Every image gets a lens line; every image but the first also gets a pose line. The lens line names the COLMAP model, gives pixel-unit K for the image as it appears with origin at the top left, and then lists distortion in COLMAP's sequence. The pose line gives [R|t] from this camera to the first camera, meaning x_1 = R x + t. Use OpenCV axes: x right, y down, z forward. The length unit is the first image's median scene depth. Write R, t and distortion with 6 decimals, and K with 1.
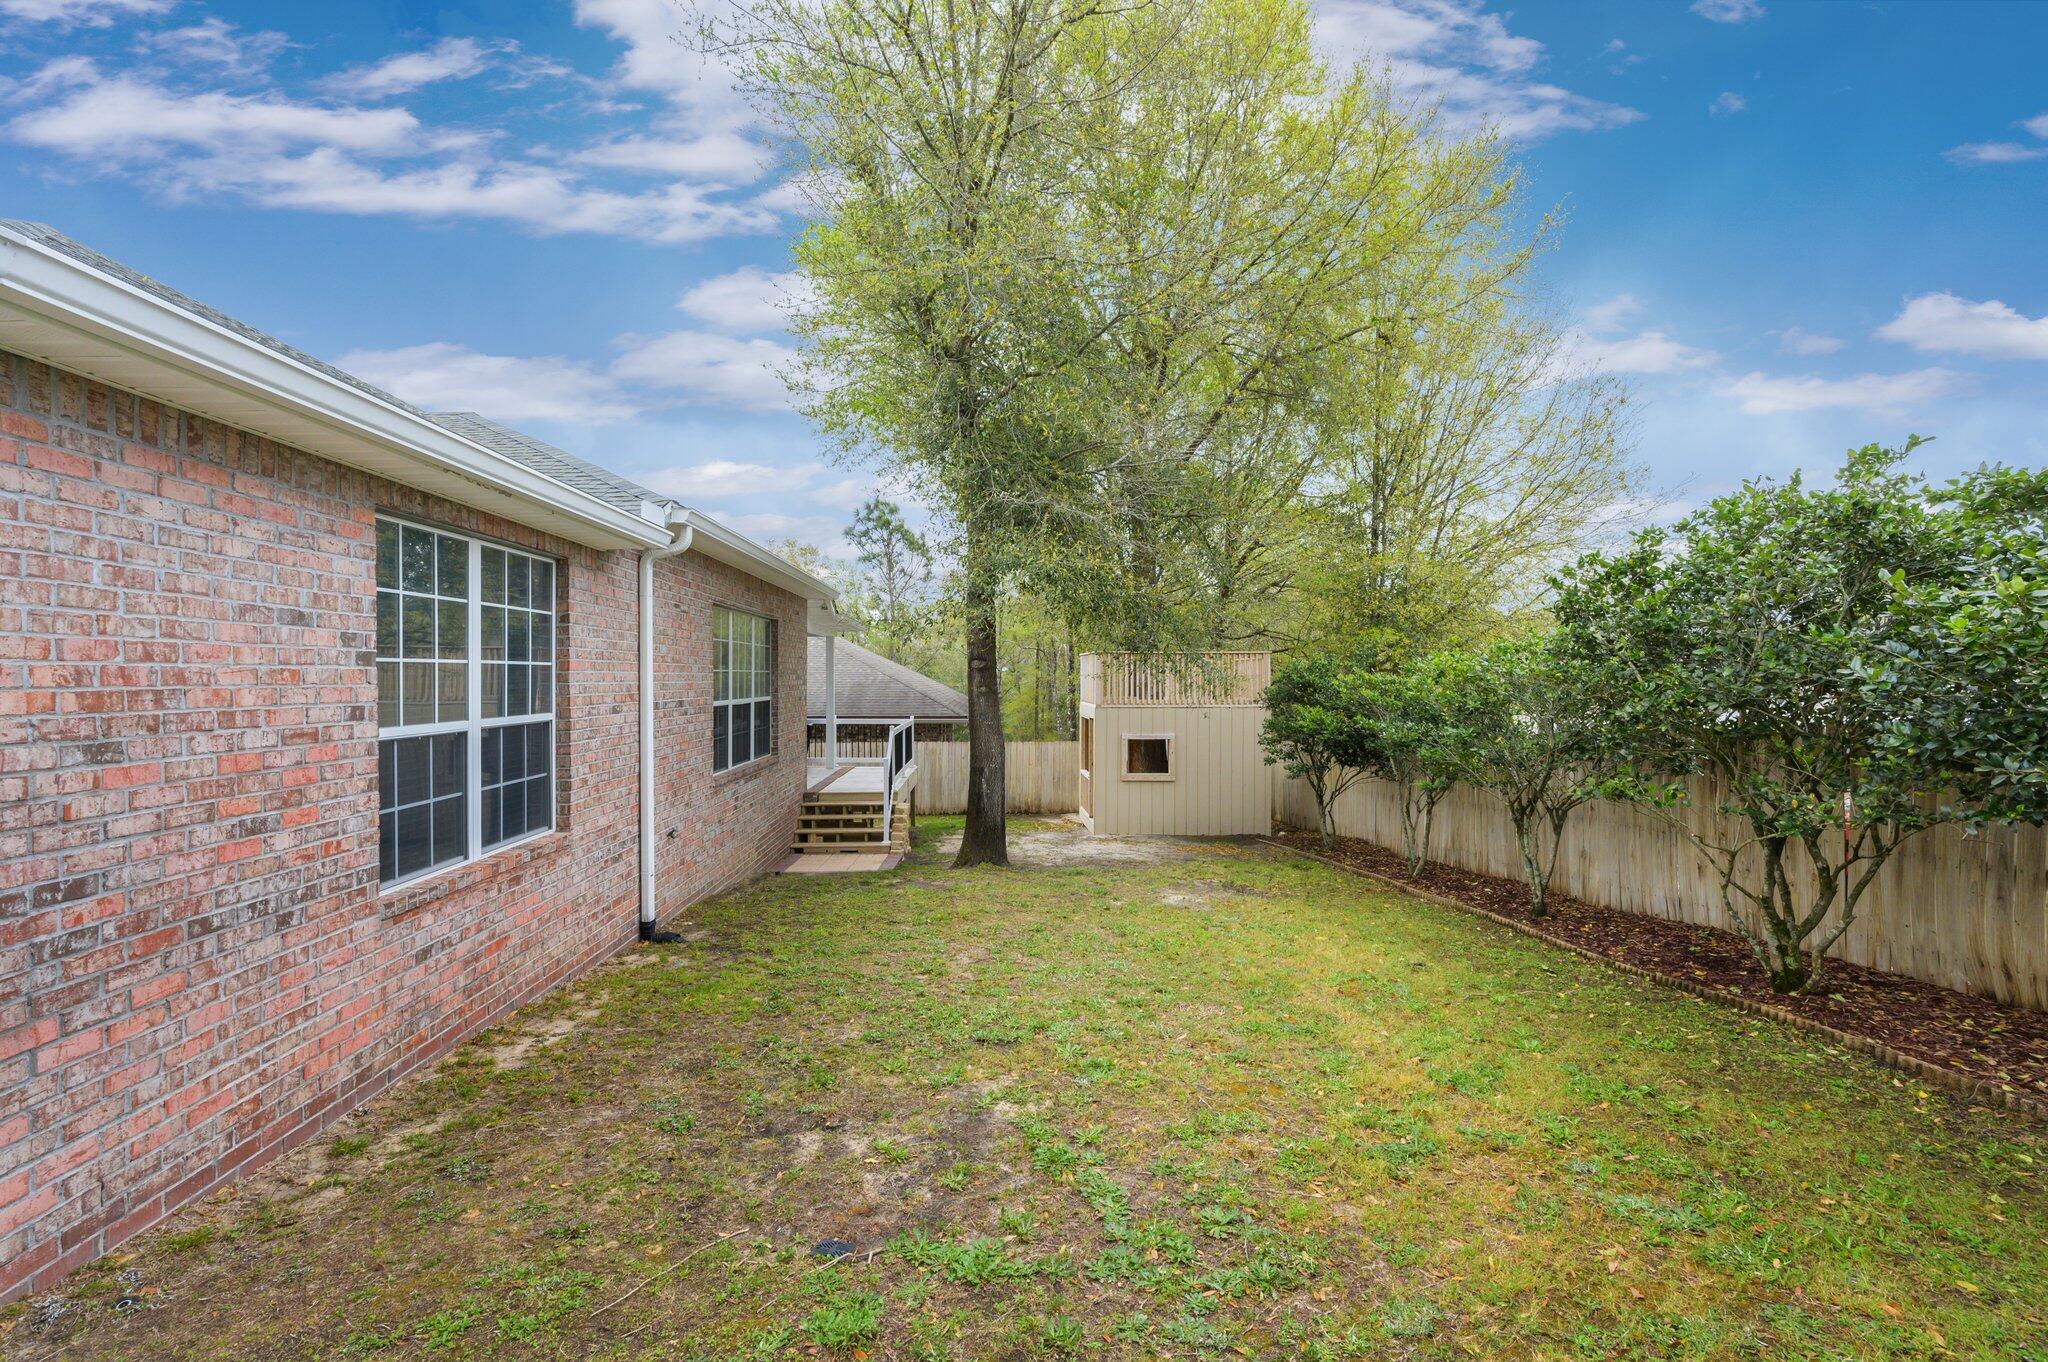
lens RADIAL K [[856.7, 0, 1028.7], [0, 856.7, 679.8], [0, 0, 1]] dist [-0.002236, -0.000193]
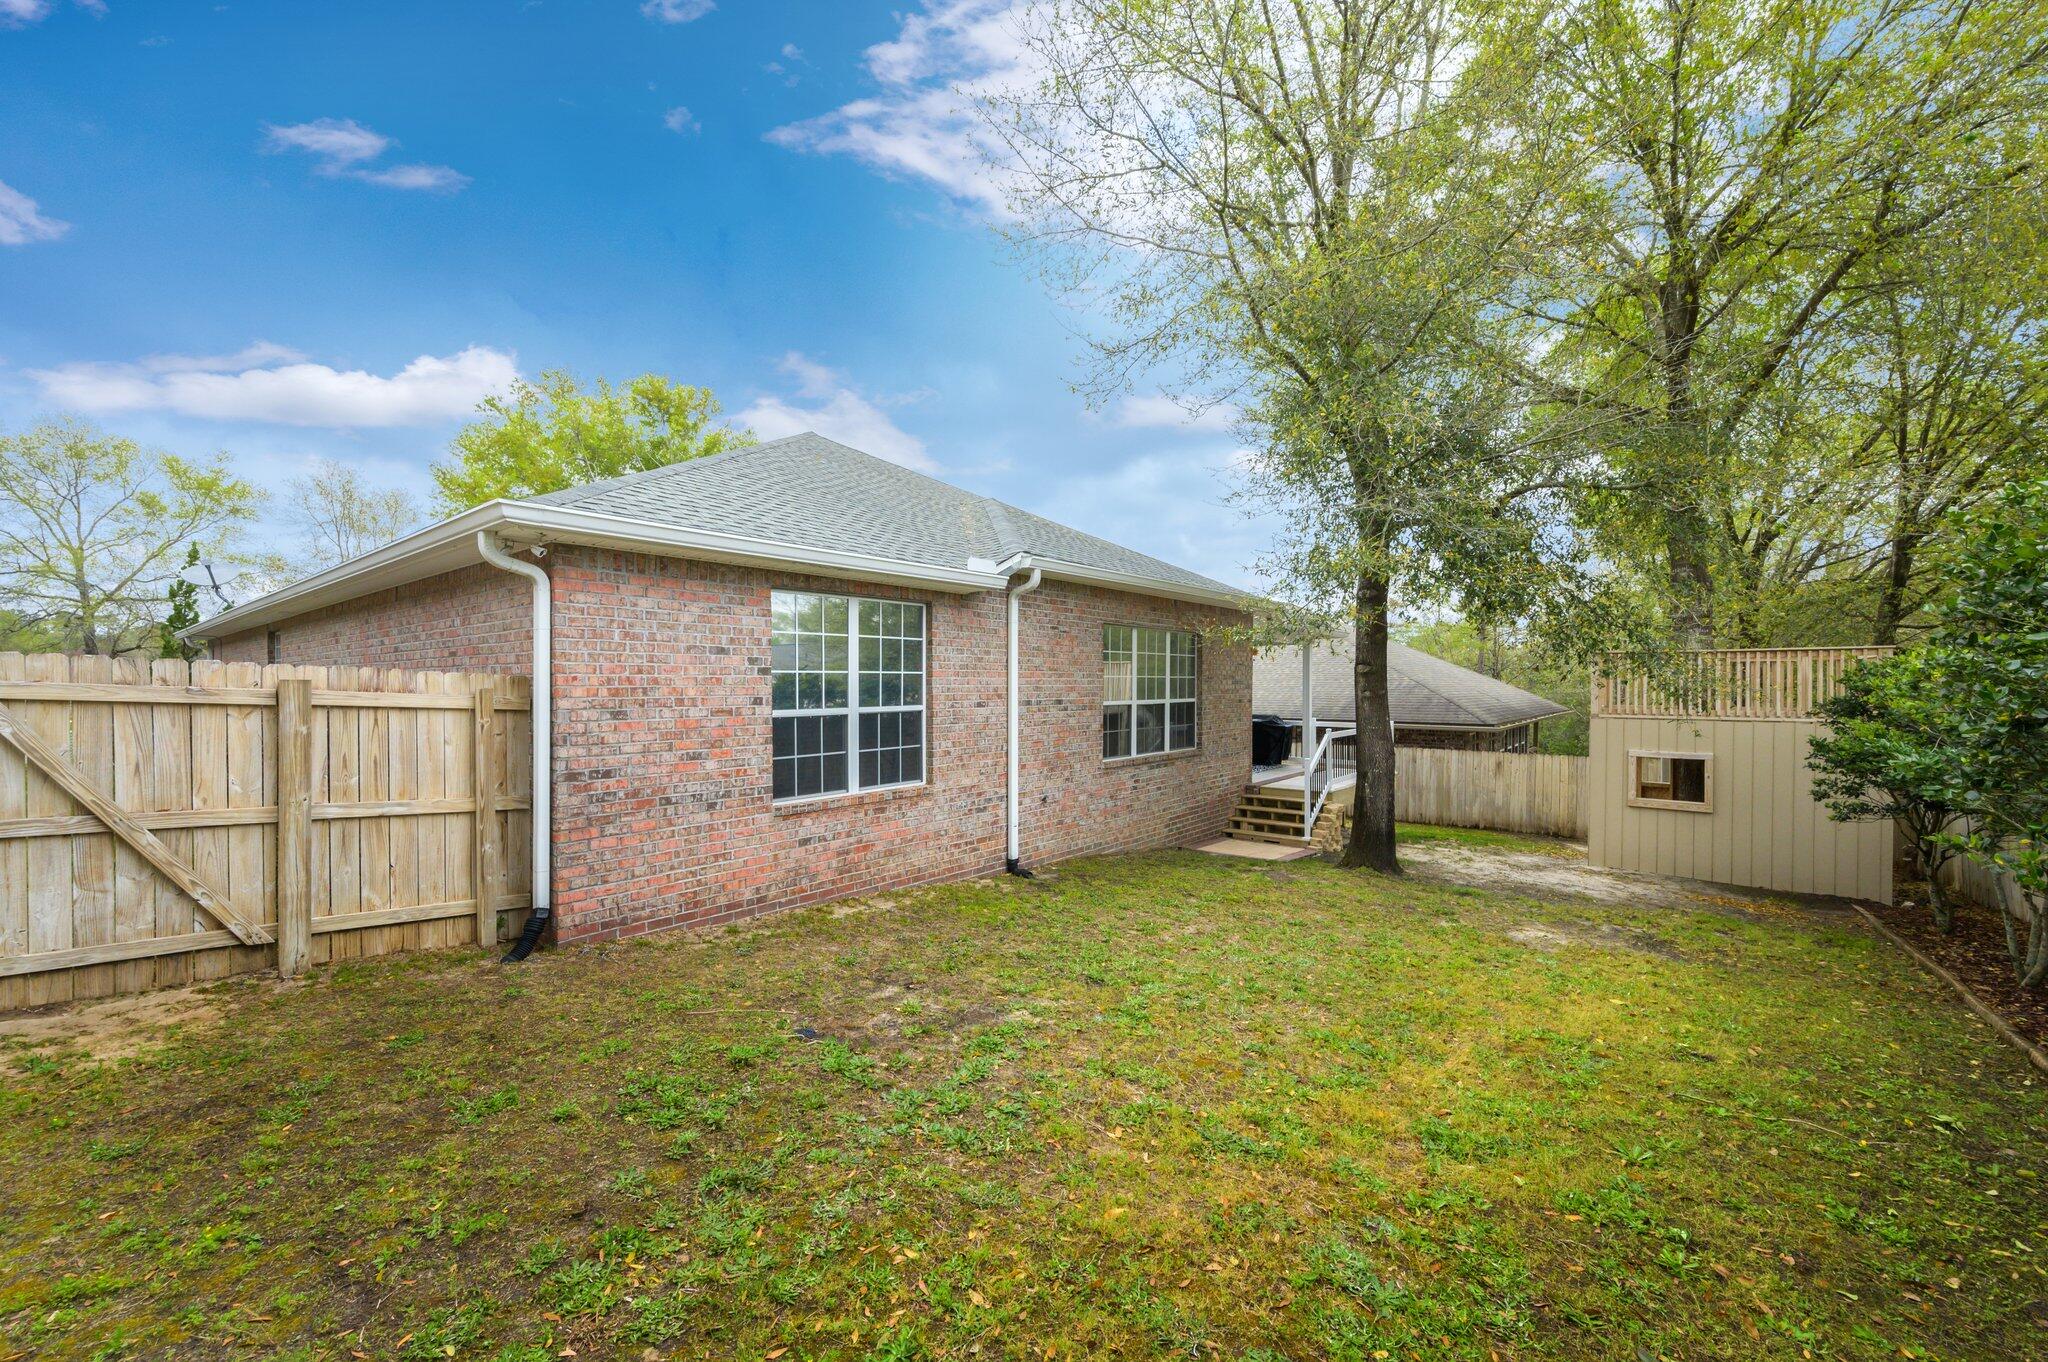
lens RADIAL K [[821.2, 0, 1055.7], [0, 821.2, 687.3], [0, 0, 1]] dist [-0.001134, -0.000955]
pose [[0.744576, 0.004180, -0.667525, 0.697374], [-0.002339, 0.999991, 0.003653, 0.001309], [0.667534, -0.001159, 0.744579, 0.093007]]
